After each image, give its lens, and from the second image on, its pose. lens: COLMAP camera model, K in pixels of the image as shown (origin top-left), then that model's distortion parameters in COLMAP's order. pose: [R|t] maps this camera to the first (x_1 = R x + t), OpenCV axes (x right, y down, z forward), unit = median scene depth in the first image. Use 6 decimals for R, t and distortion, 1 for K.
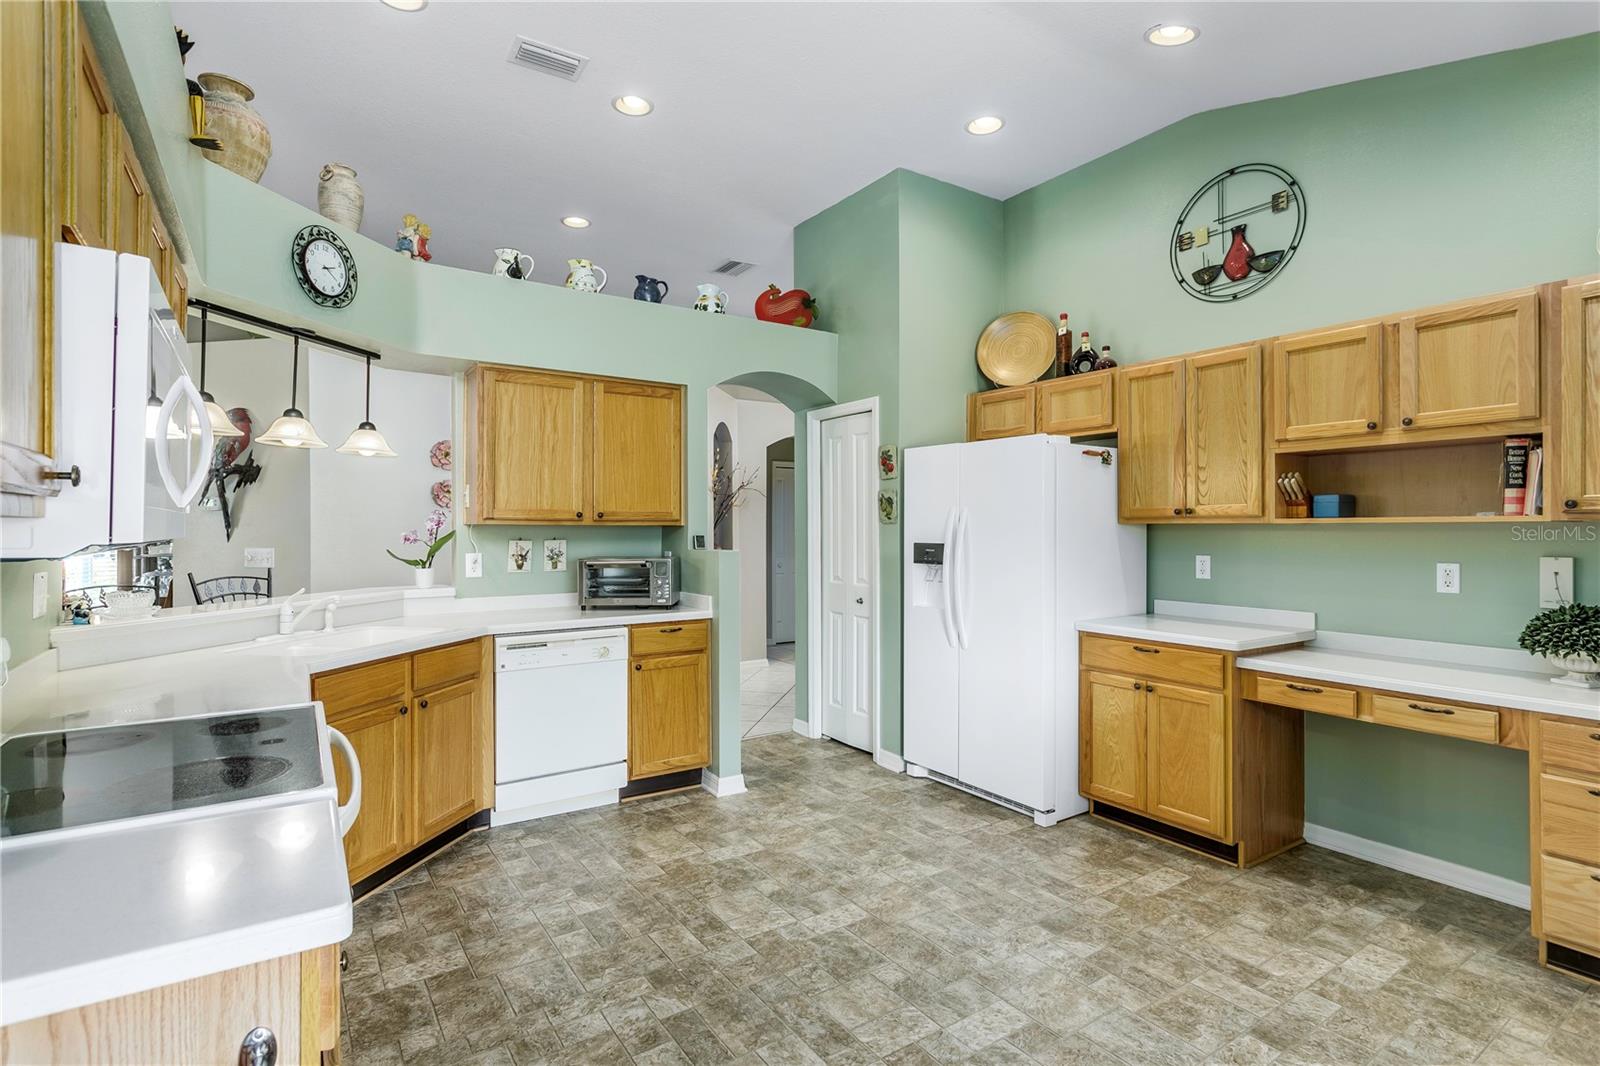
lens RADIAL K [[779.4, 0, 807.9], [0, 779.4, 527.5], [0, 0, 1]] dist [0.000384, 0.000100]
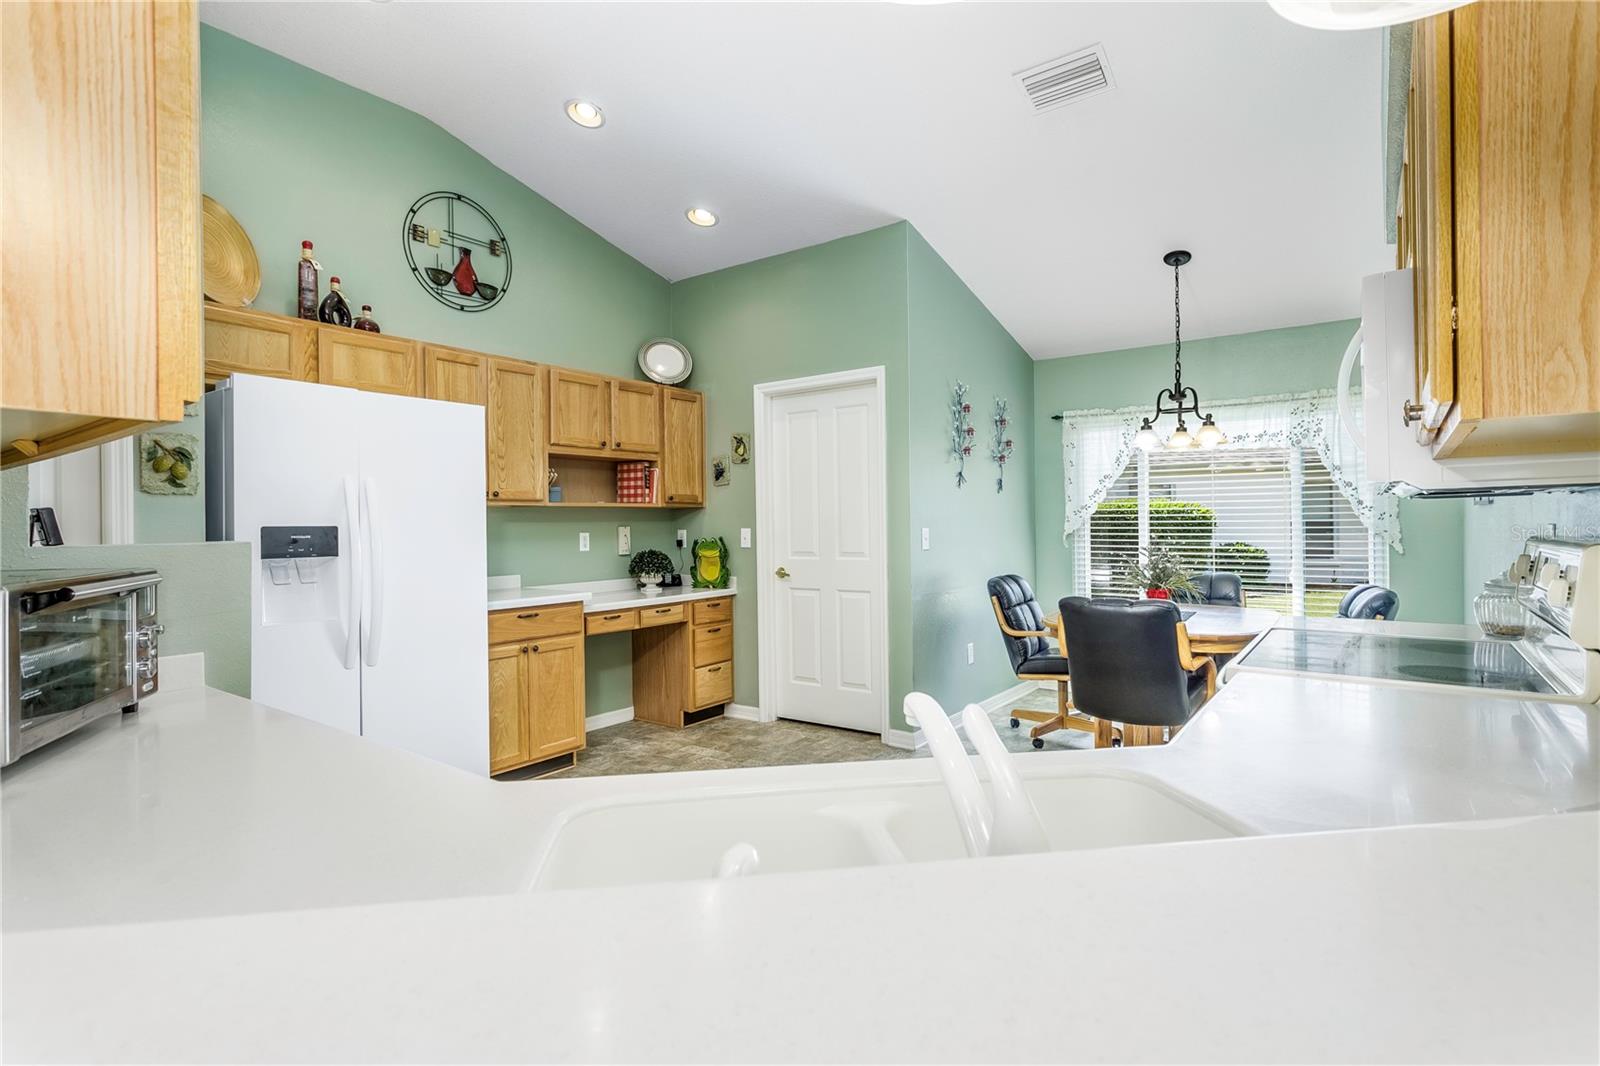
lens RADIAL K [[772.5, 0, 783.4], [0, 772.5, 525.6], [0, 0, 1]] dist [0.000913, 0.000161]
pose [[-0.325586, -0.000060, 0.945512, -0.710681], [0.011515, 0.999926, 0.004028, 0.025135], [-0.945442, 0.012199, -0.325561, 0.973770]]
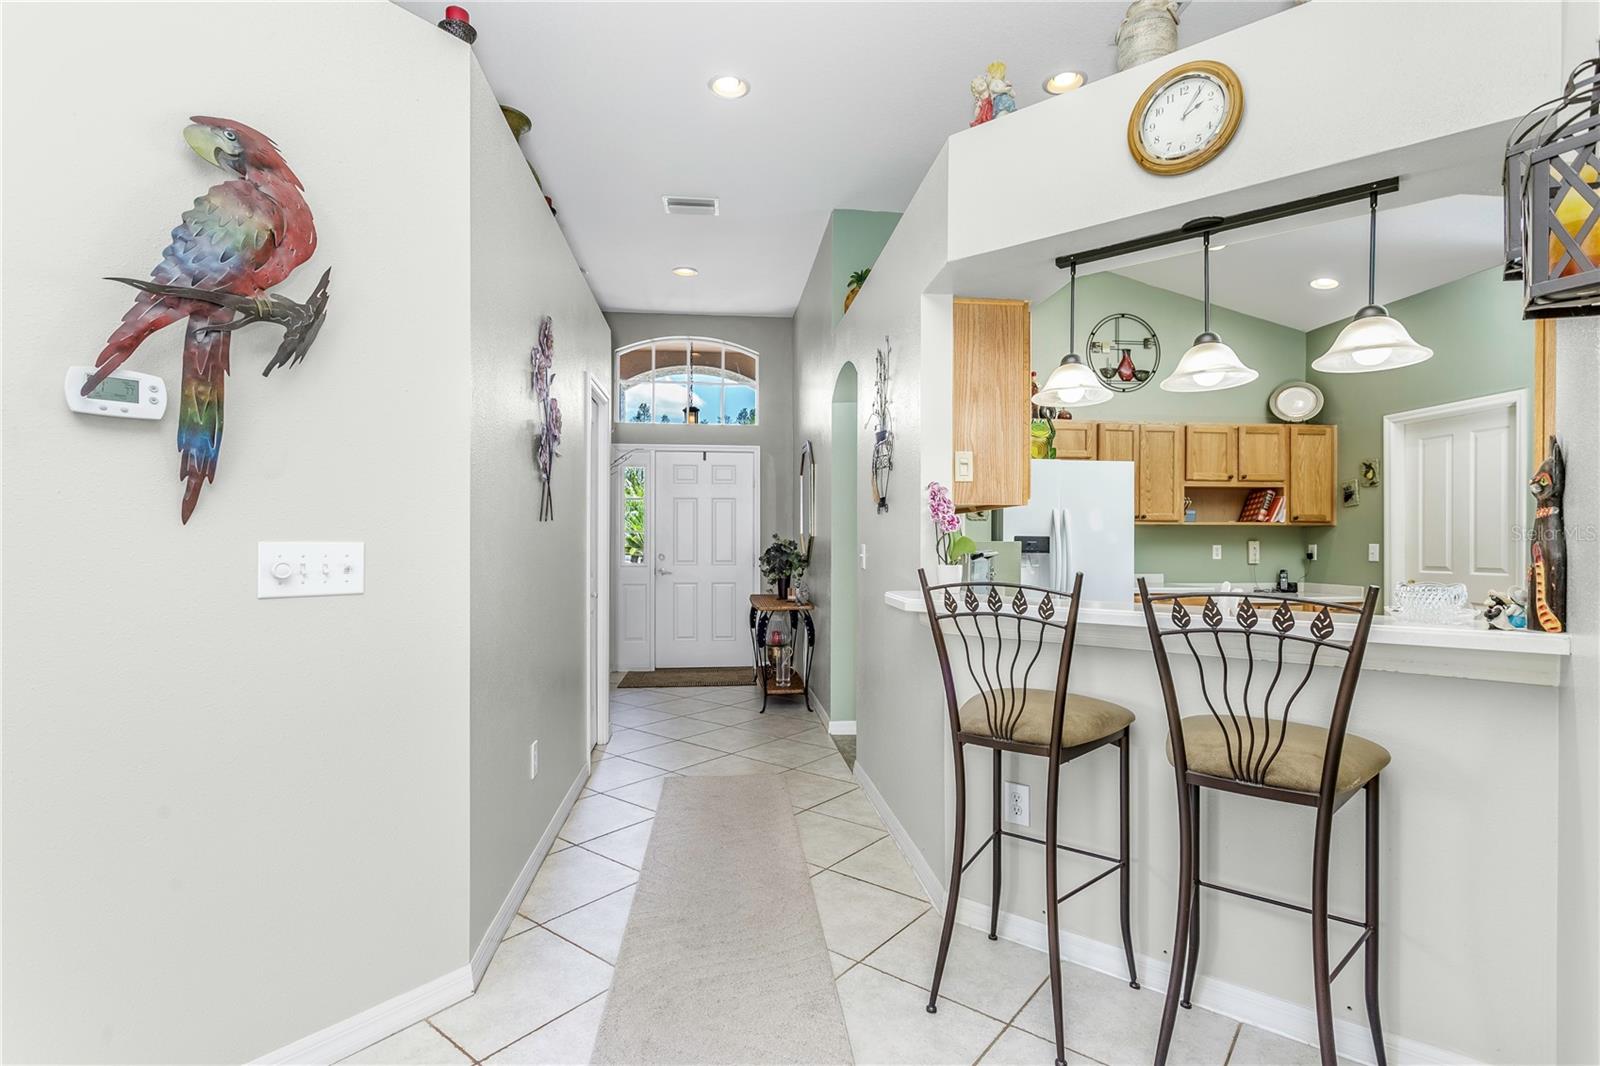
lens RADIAL K [[770.9, 0, 800.0], [0, 770.9, 533.0], [0, 0, 1]] dist [-0.004231, -0.000480]
pose [[0.456908, 0.012075, 0.889432, -1.308301], [-0.005763, 0.999927, -0.010615, 0.035633], [-0.889495, -0.000275, 0.456944, 0.905323]]
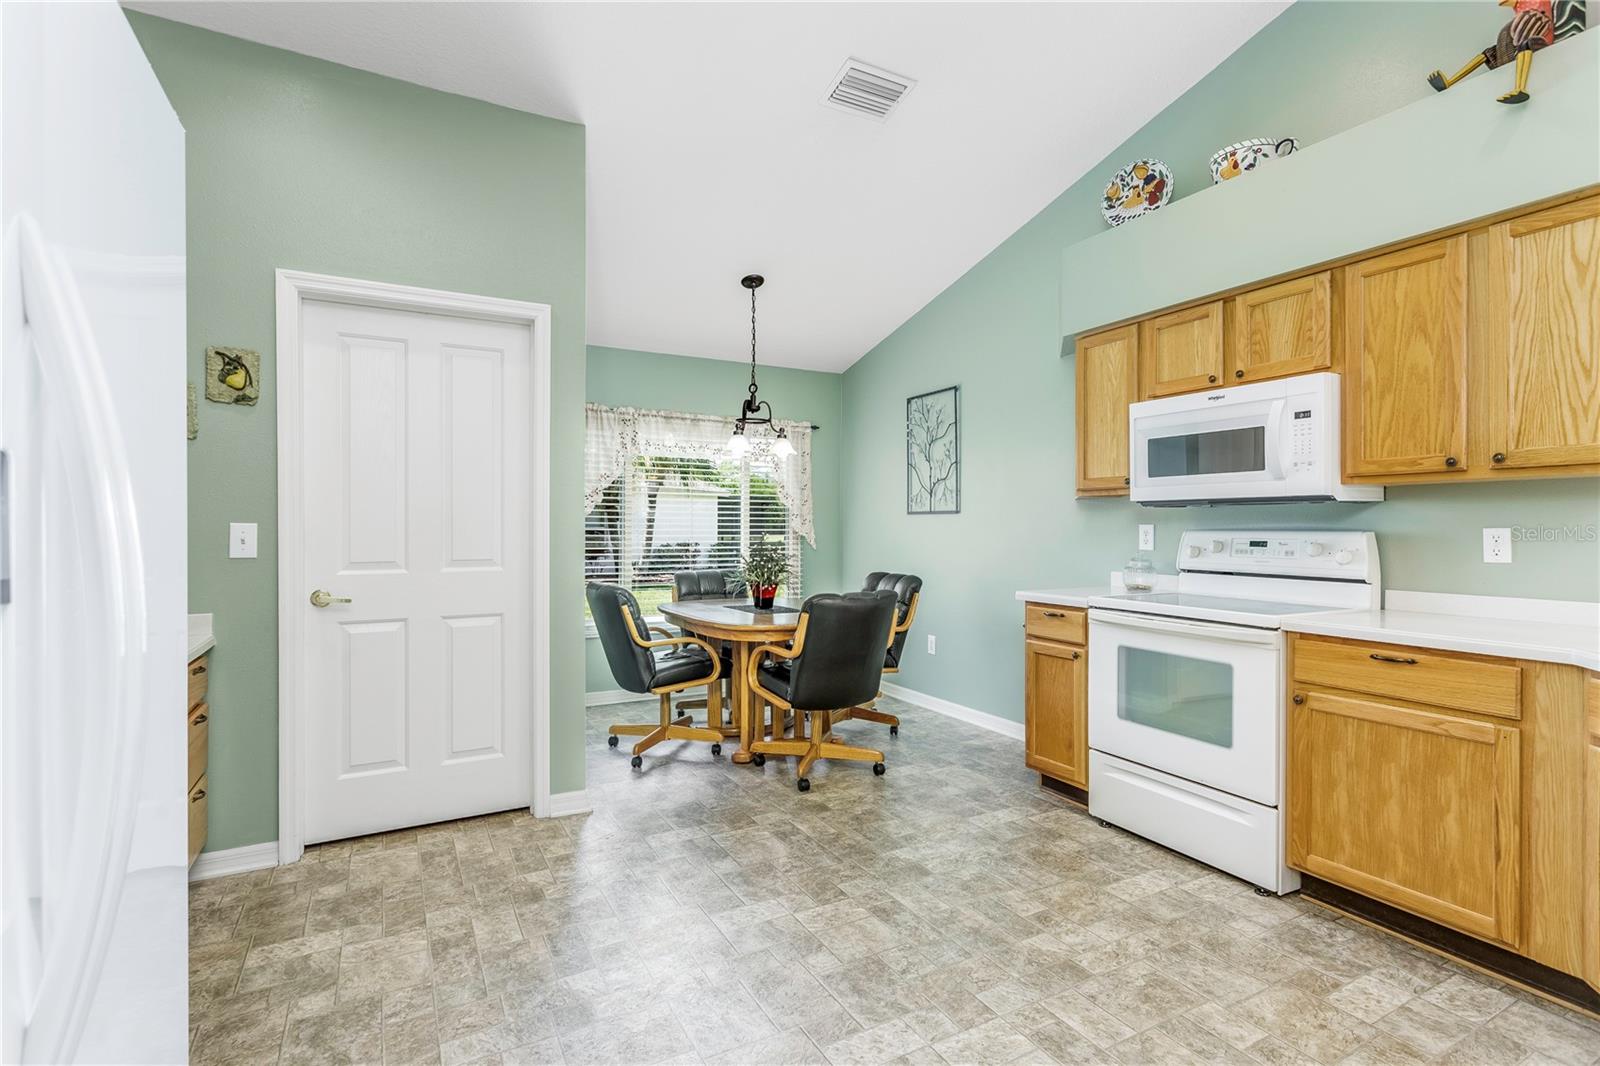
lens RADIAL K [[779.4, 0, 807.9], [0, 779.4, 527.5], [0, 0, 1]] dist [0.000384, 0.000100]
pose [[-0.995459, 0.001944, 0.095166, 0.023240], [0.001856, 0.999998, -0.001015, 0.041796], [-0.095168, -0.000834, -0.995461, 1.310433]]
